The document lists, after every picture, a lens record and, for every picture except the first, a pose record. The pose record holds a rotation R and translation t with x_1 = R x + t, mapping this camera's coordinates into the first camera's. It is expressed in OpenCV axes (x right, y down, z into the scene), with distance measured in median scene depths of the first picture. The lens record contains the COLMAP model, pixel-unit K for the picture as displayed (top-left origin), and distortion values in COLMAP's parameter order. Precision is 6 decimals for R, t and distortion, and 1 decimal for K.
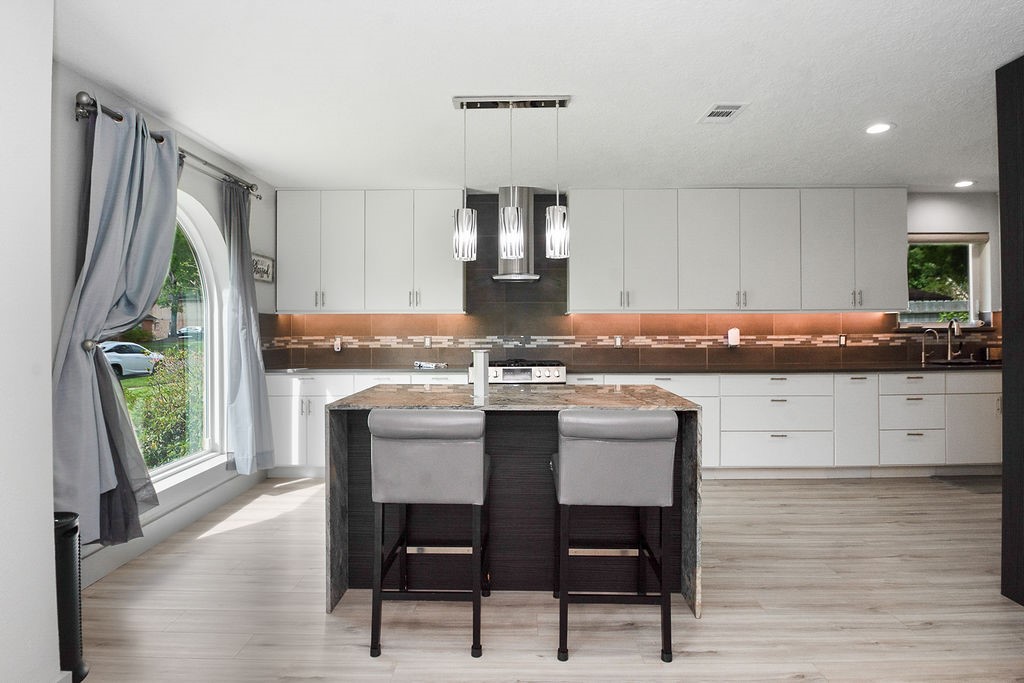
lens RADIAL K [[575.5, 0, 505.3], [0, 575.5, 318.0], [0, 0, 1]] dist [-0.008572, -0.001696]
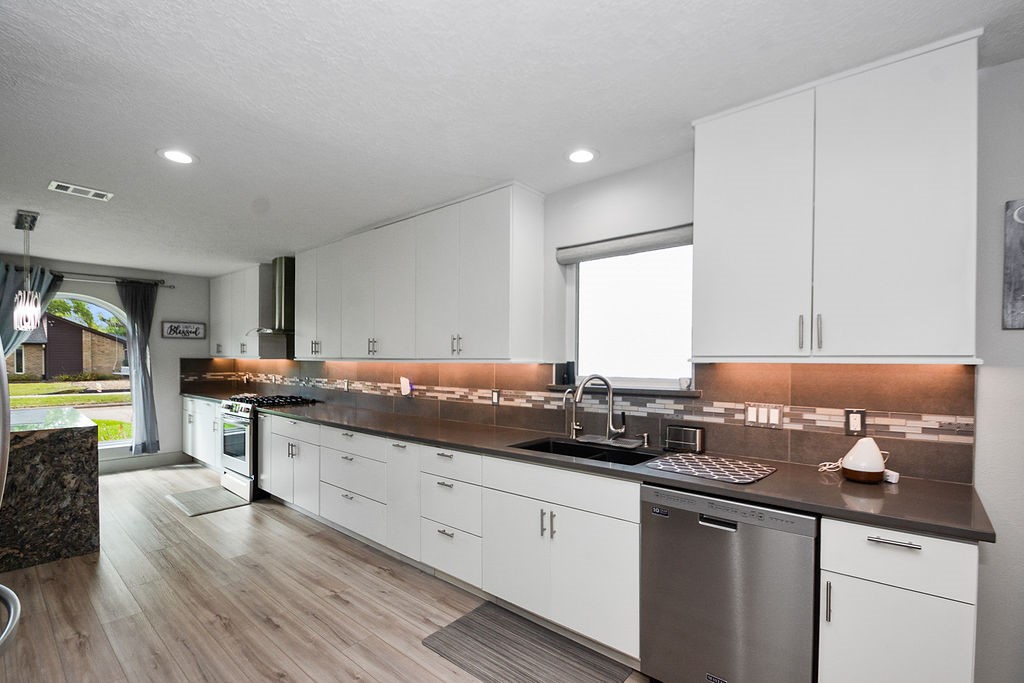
lens RADIAL K [[463.0, 0, 512.7], [0, 463.0, 360.4], [0, 0, 1]] dist [0.001469, -0.000319]
pose [[0.759653, 0.011306, -0.650231, 1.017506], [0.003229, 0.999771, 0.021156, -0.024402], [0.650321, -0.018171, 0.759442, 0.539614]]
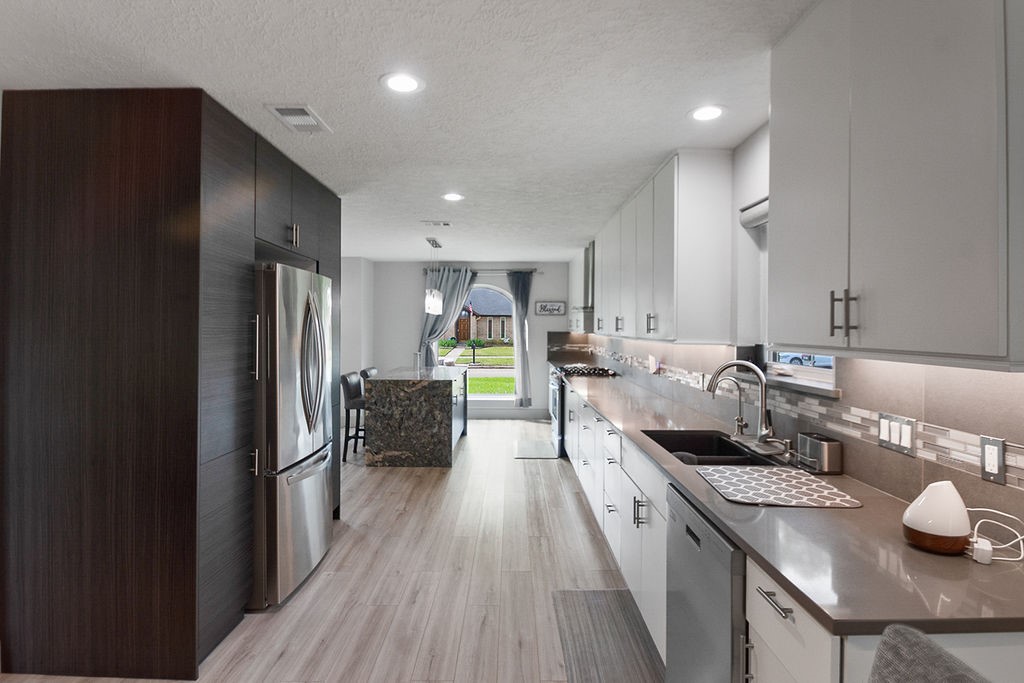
lens RADIAL K [[537.6, 0, 516.3], [0, 537.6, 322.9], [0, 0, 1]] dist [0.001243, -0.015339]
pose [[0.012672, 0.000165, -0.999920, 1.244304], [0.013767, 0.999905, 0.000340, -0.036057], [0.999825, -0.013771, 0.012669, 0.767769]]
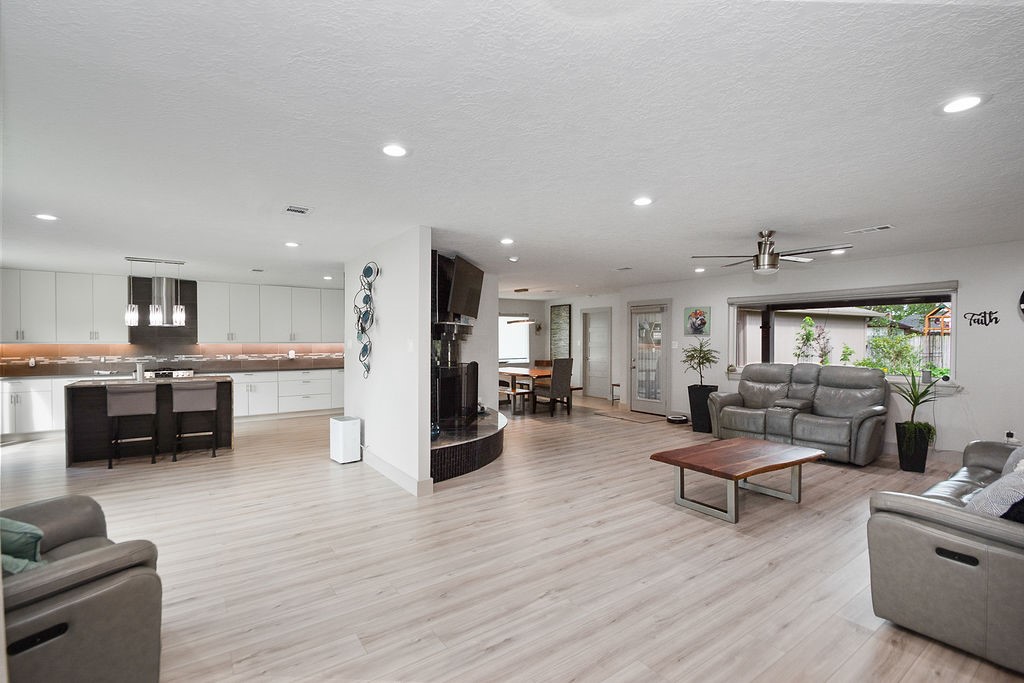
lens RADIAL K [[463.3, 0, 509.4], [0, 463.3, 347.0], [0, 0, 1]] dist [0.009108, -0.013960]
pose [[0.810167, -0.004714, 0.586181, 0.042470], [-0.010969, 0.999671, 0.023200, -0.042937], [-0.586097, -0.025226, 0.809848, -0.864286]]
